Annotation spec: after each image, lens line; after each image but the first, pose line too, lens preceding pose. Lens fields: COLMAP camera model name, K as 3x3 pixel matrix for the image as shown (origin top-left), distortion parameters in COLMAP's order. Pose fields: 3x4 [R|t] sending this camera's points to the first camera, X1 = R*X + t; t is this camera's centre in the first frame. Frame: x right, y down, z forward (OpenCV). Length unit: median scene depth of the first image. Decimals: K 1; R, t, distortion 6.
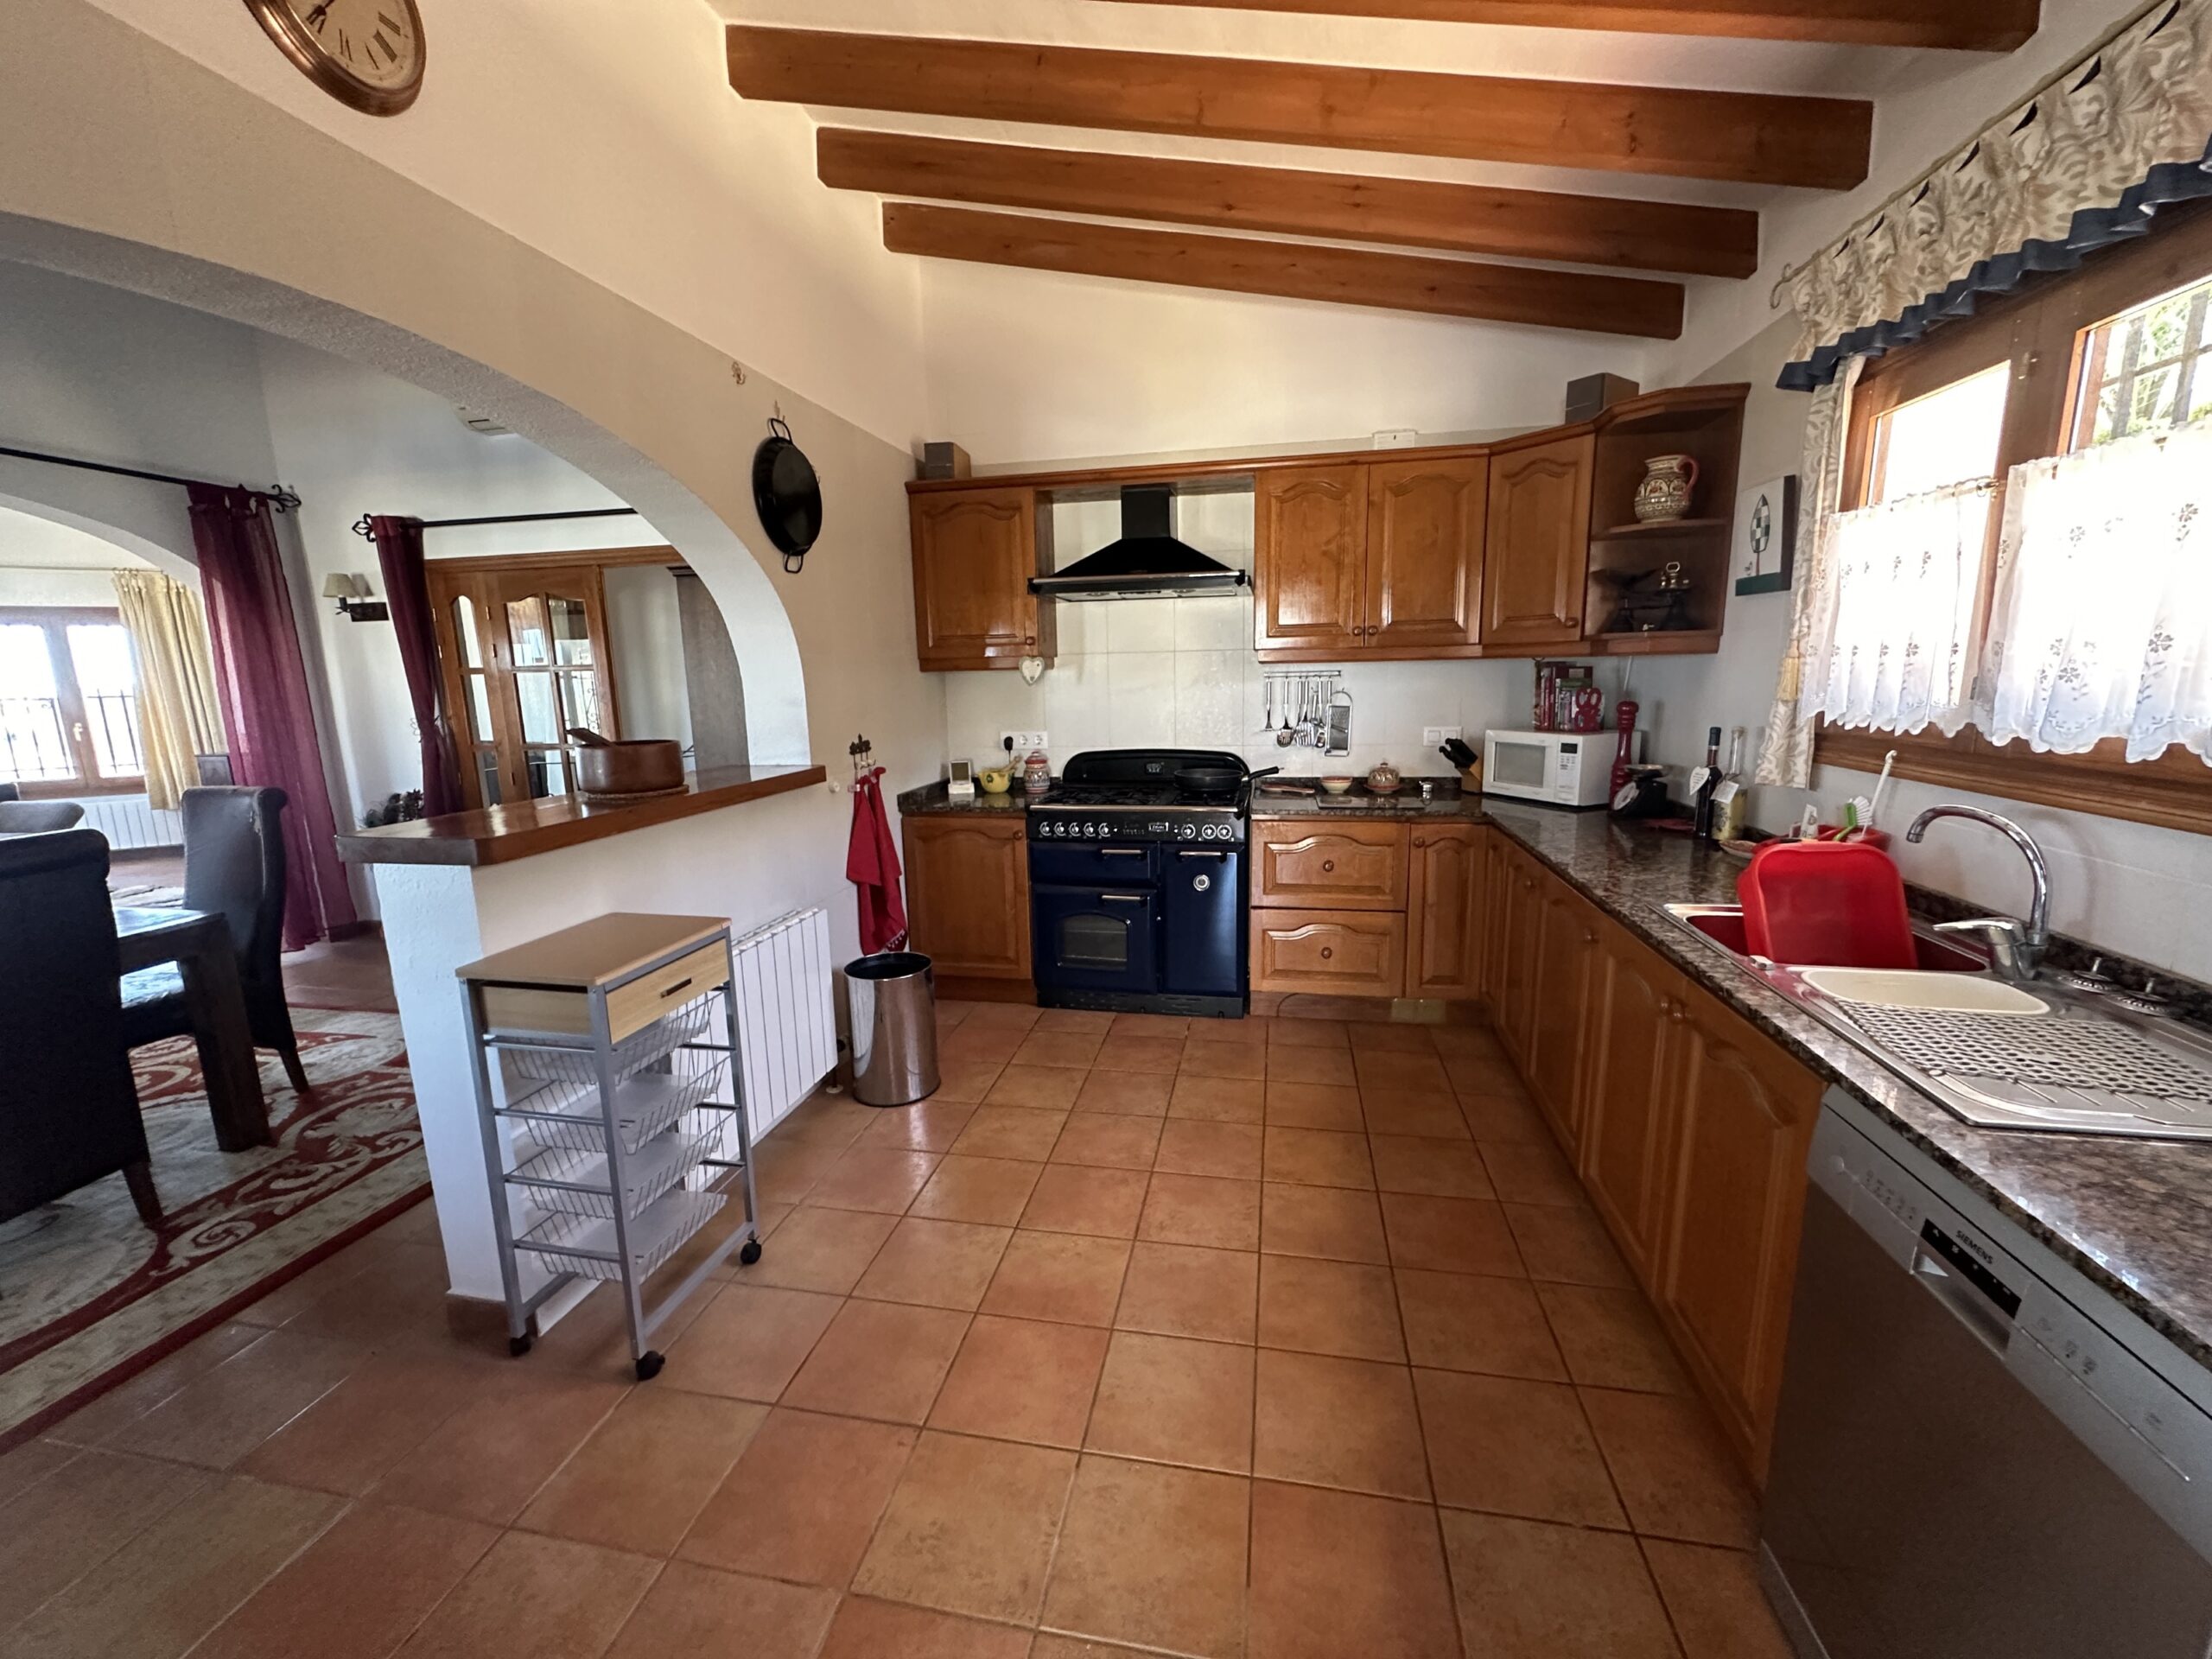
lens RADIAL K [[880.8, 0, 1107.1], [0, 880.8, 831.0], [0, 0, 1]] dist [-0.004851, 0.000899]
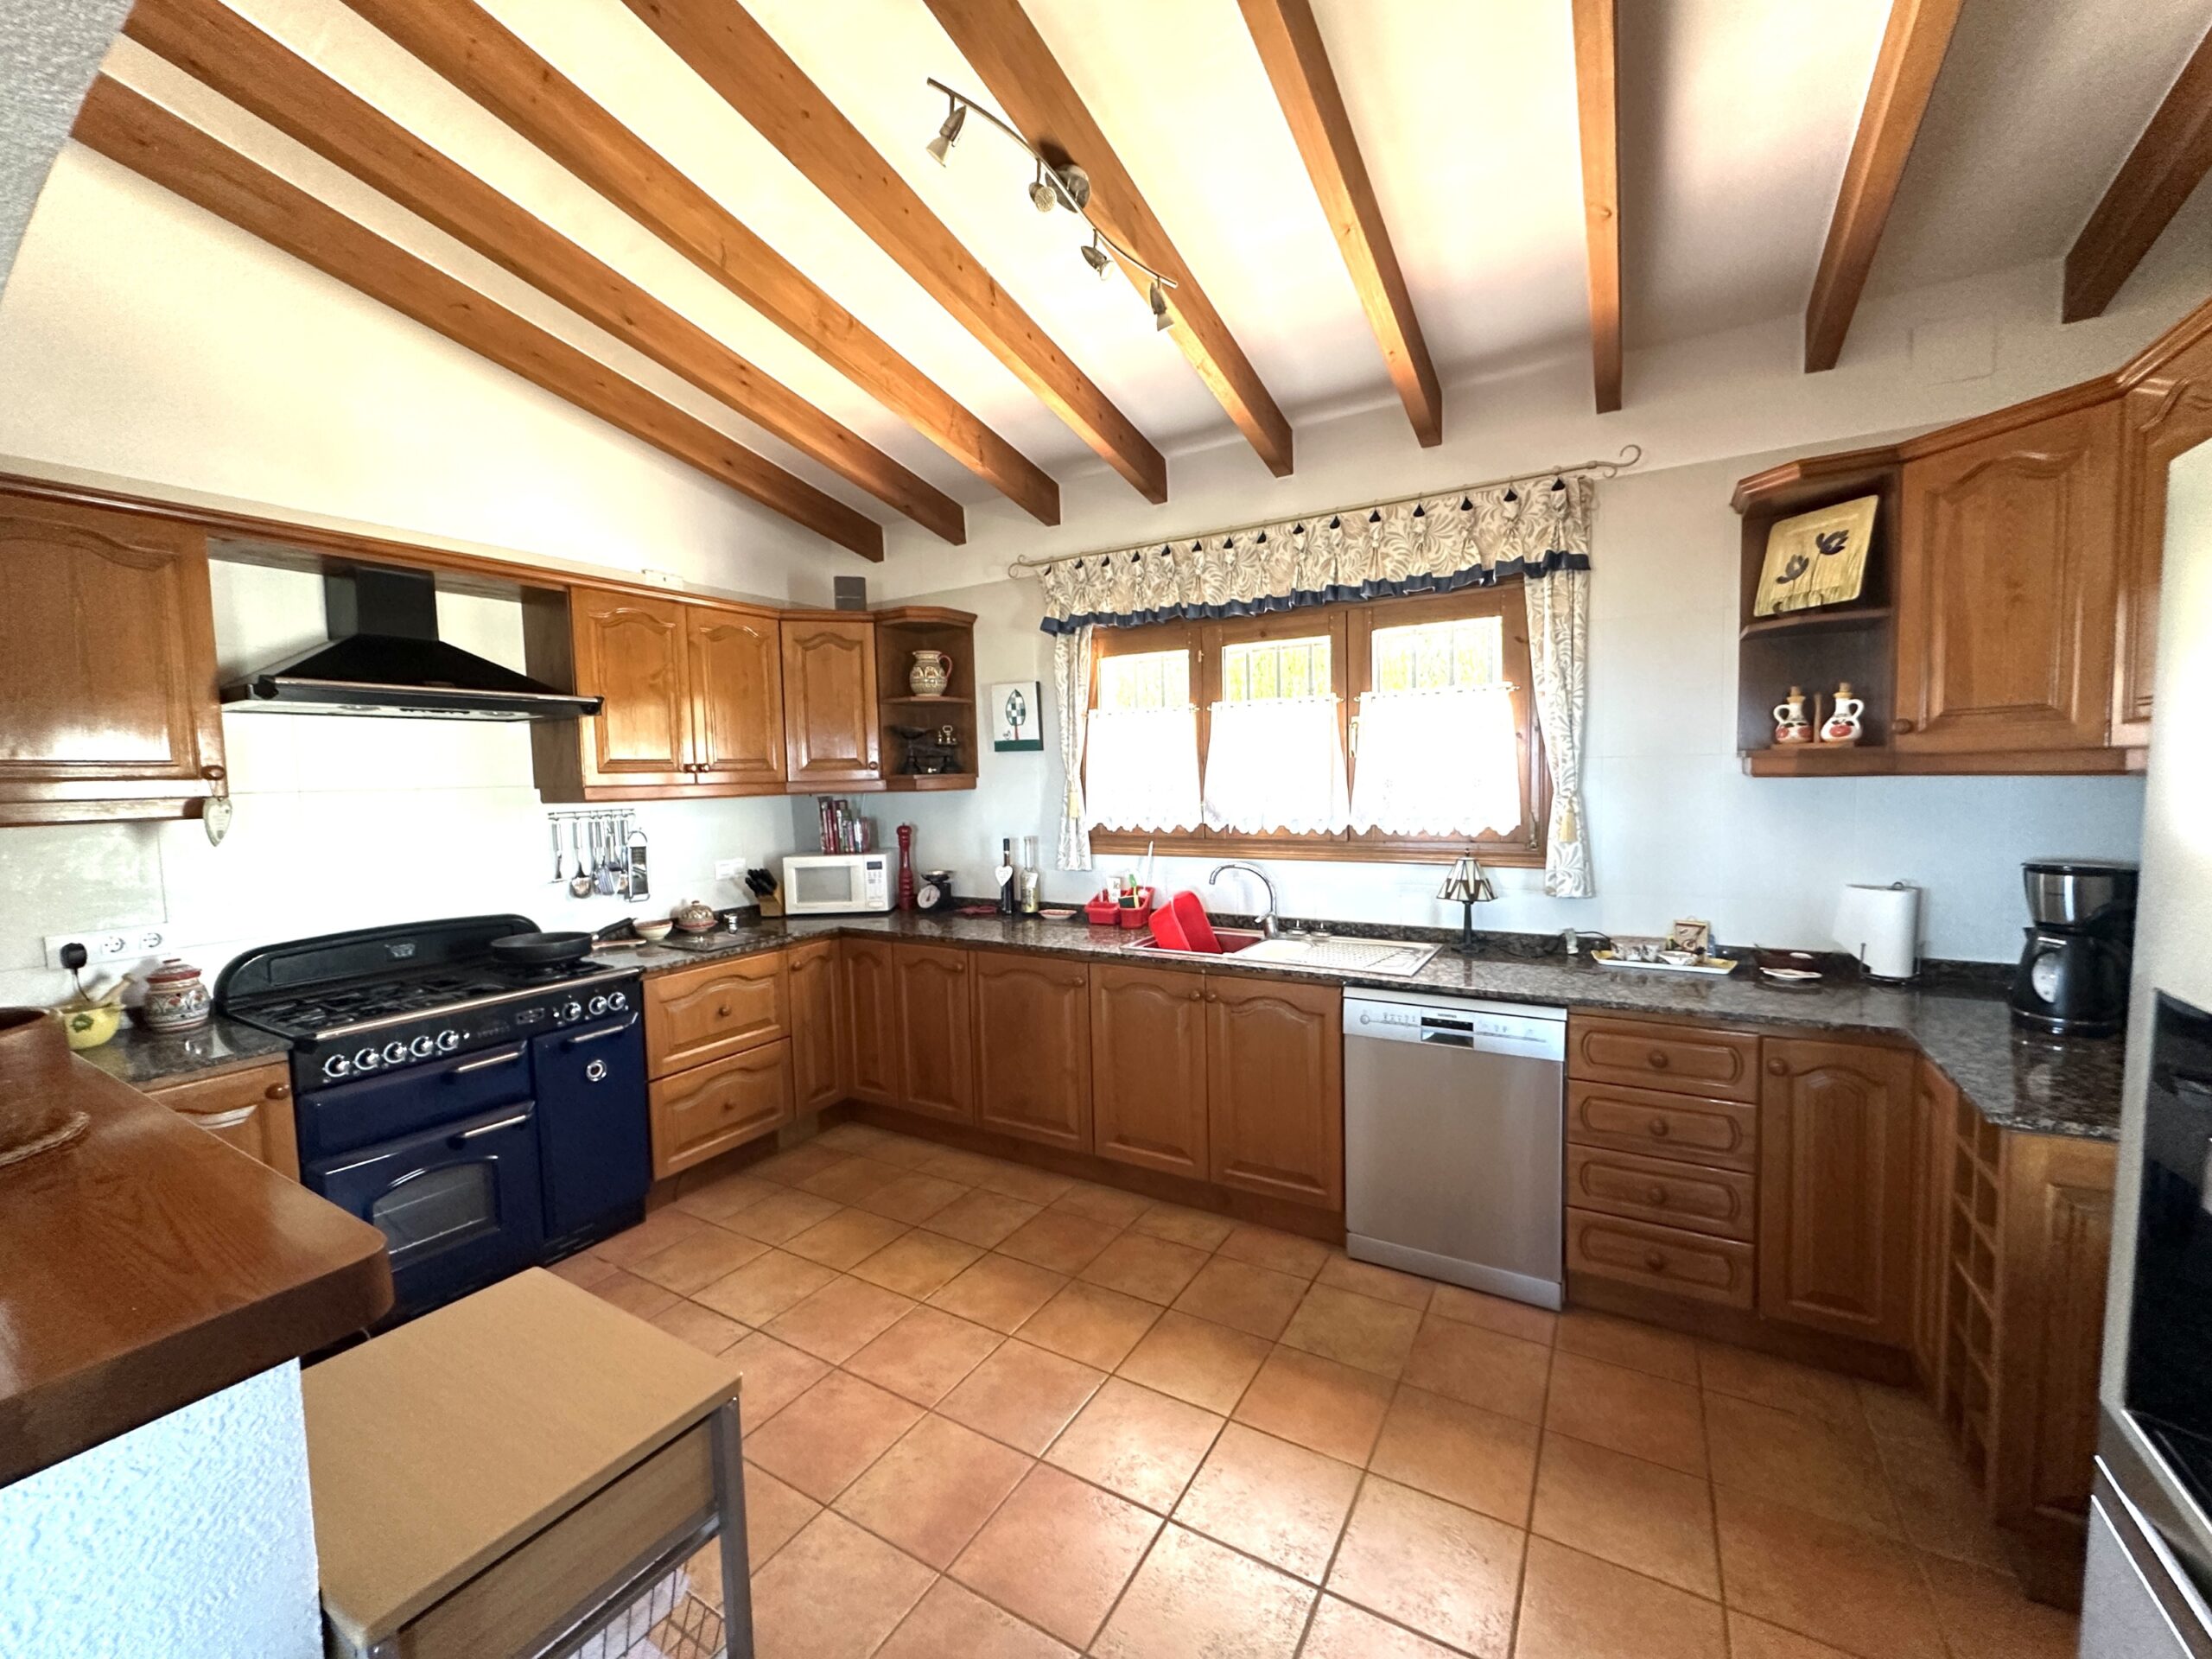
lens RADIAL K [[880.8, 0, 1101.6], [0, 880.8, 833.0], [0, 0, 1]] dist [-0.004851, 0.000899]
pose [[0.344542, -0.050515, 0.937411, -0.488462], [0.186466, 0.982338, -0.015599, -0.057522], [-0.920066, 0.180170, 0.347876, 0.259189]]
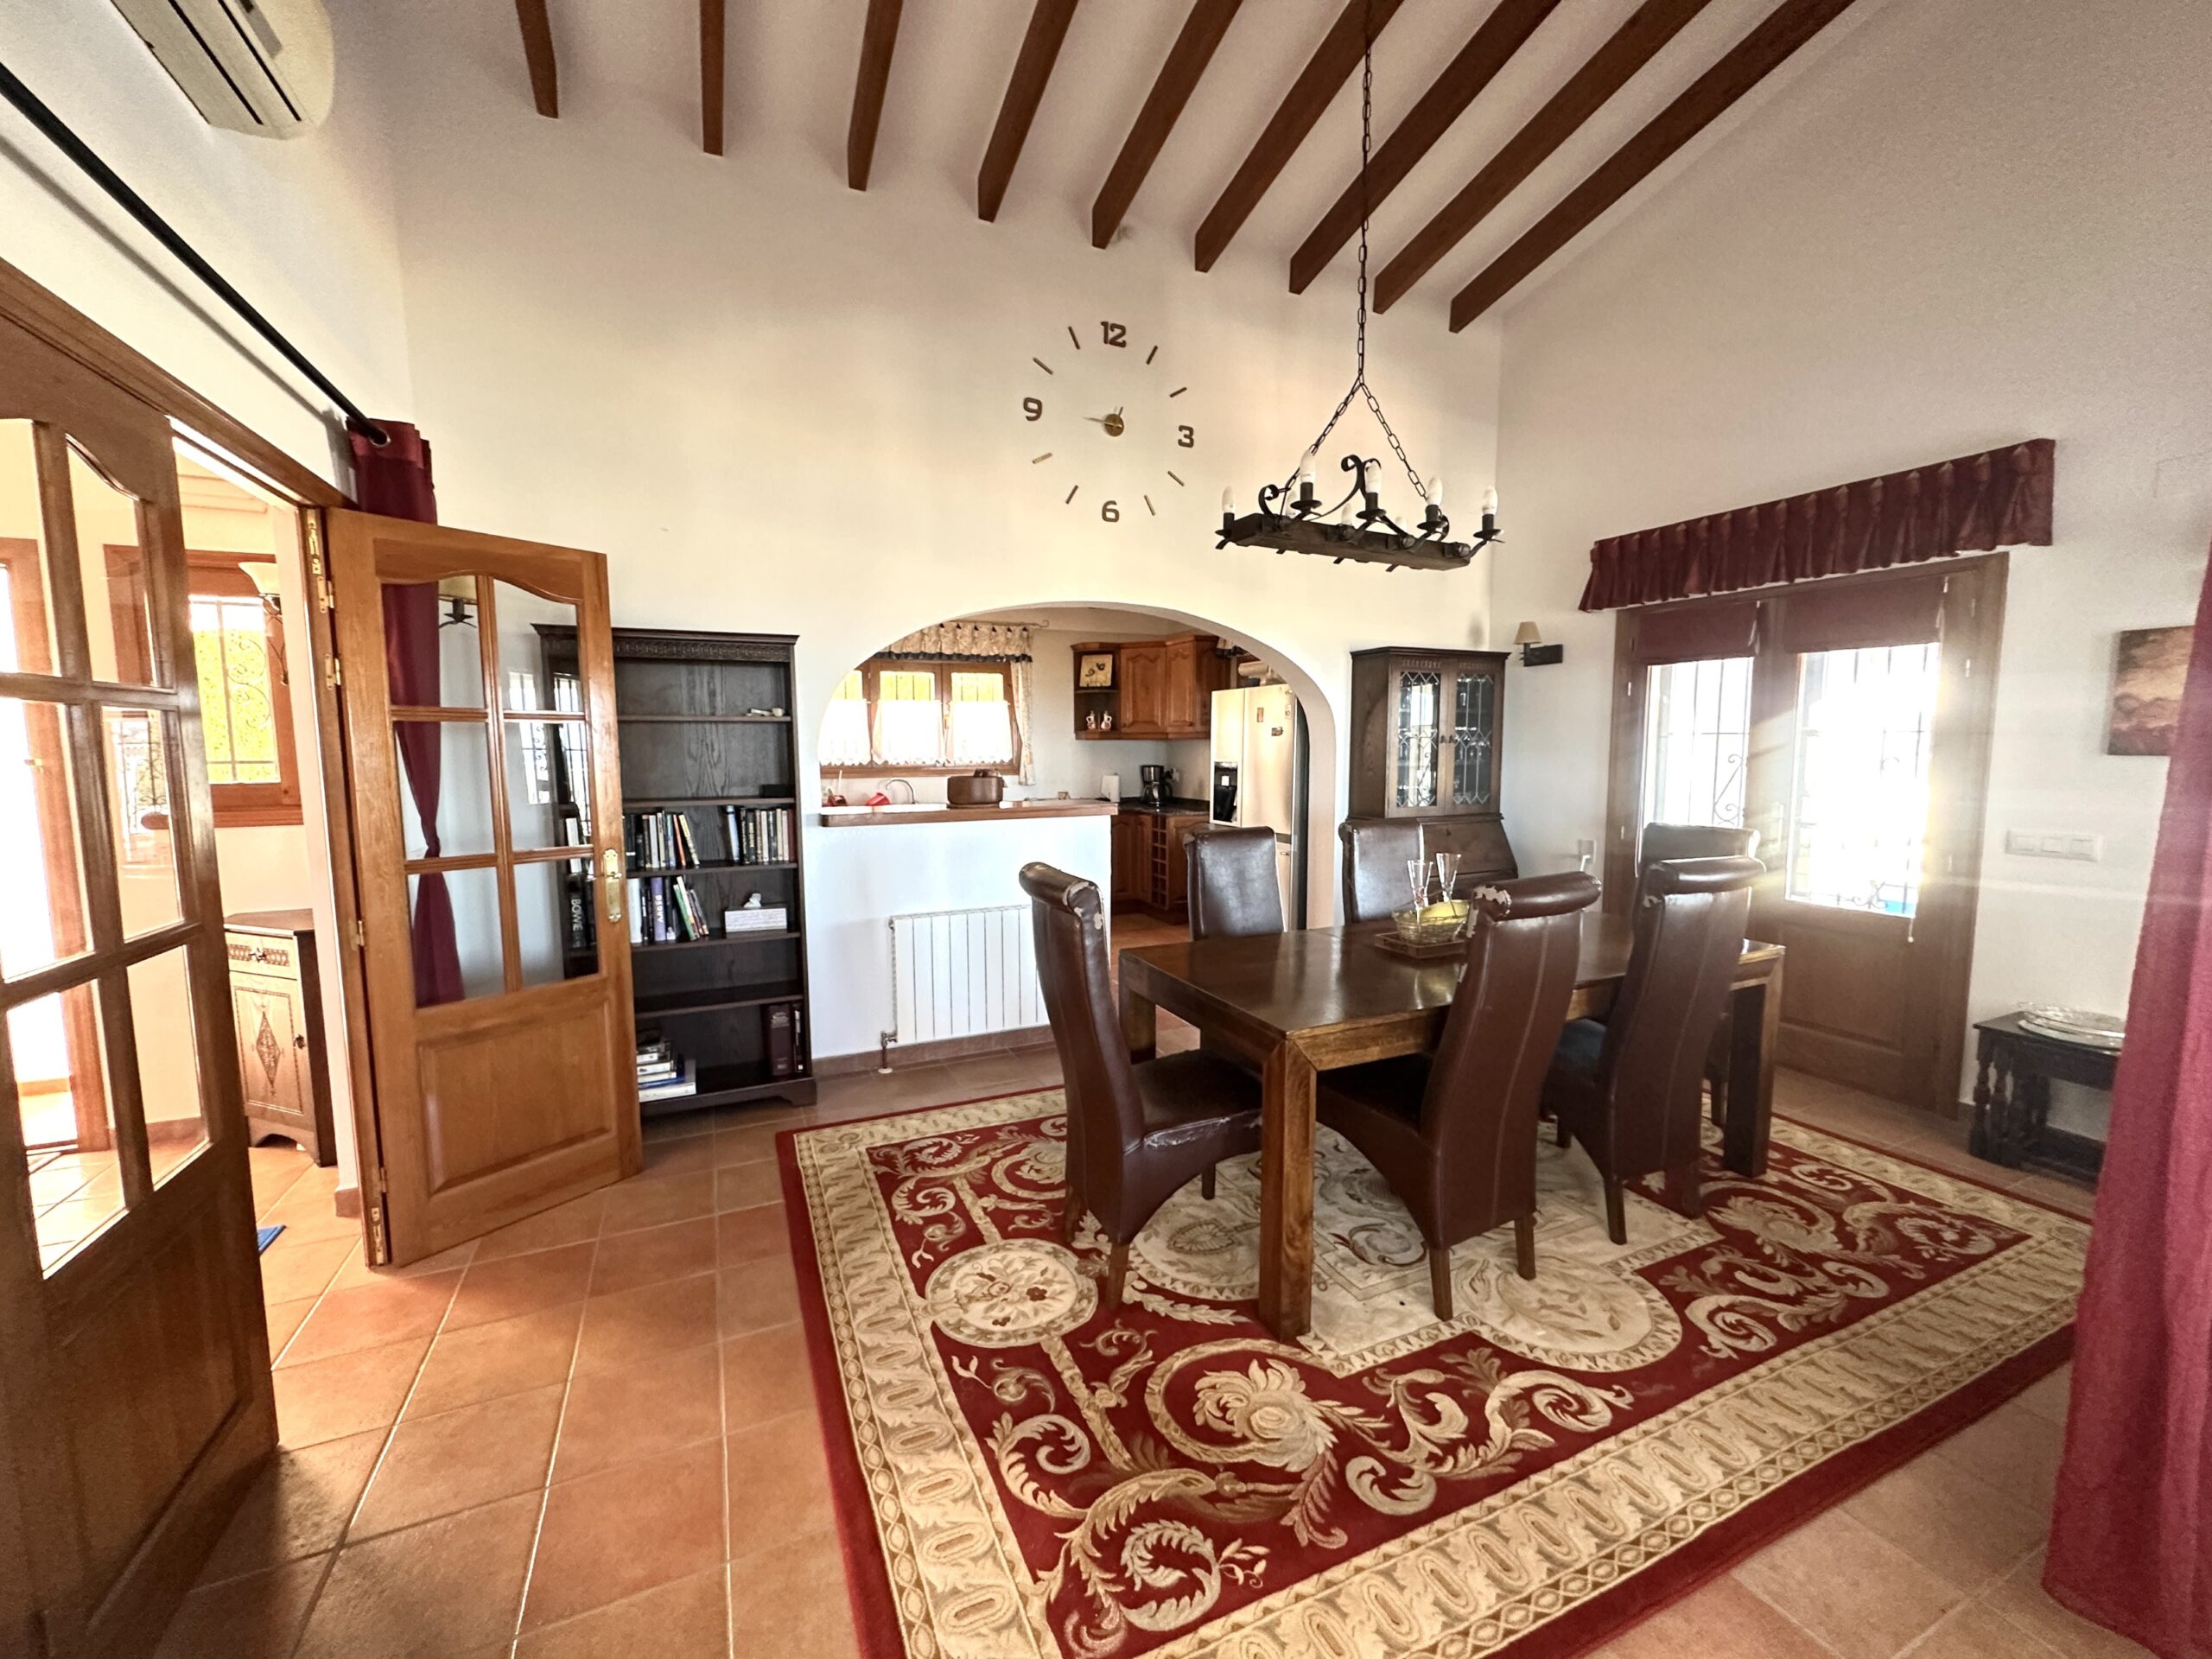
lens RADIAL K [[880.8, 0, 1101.8], [0, 880.8, 829.3], [0, 0, 1]] dist [-0.004851, 0.000899]
pose [[-0.574445, -0.059730, 0.816361, -1.426174], [0.161264, 0.969529, 0.184412, -0.191237], [-0.802500, 0.237584, -0.547309, 1.196820]]
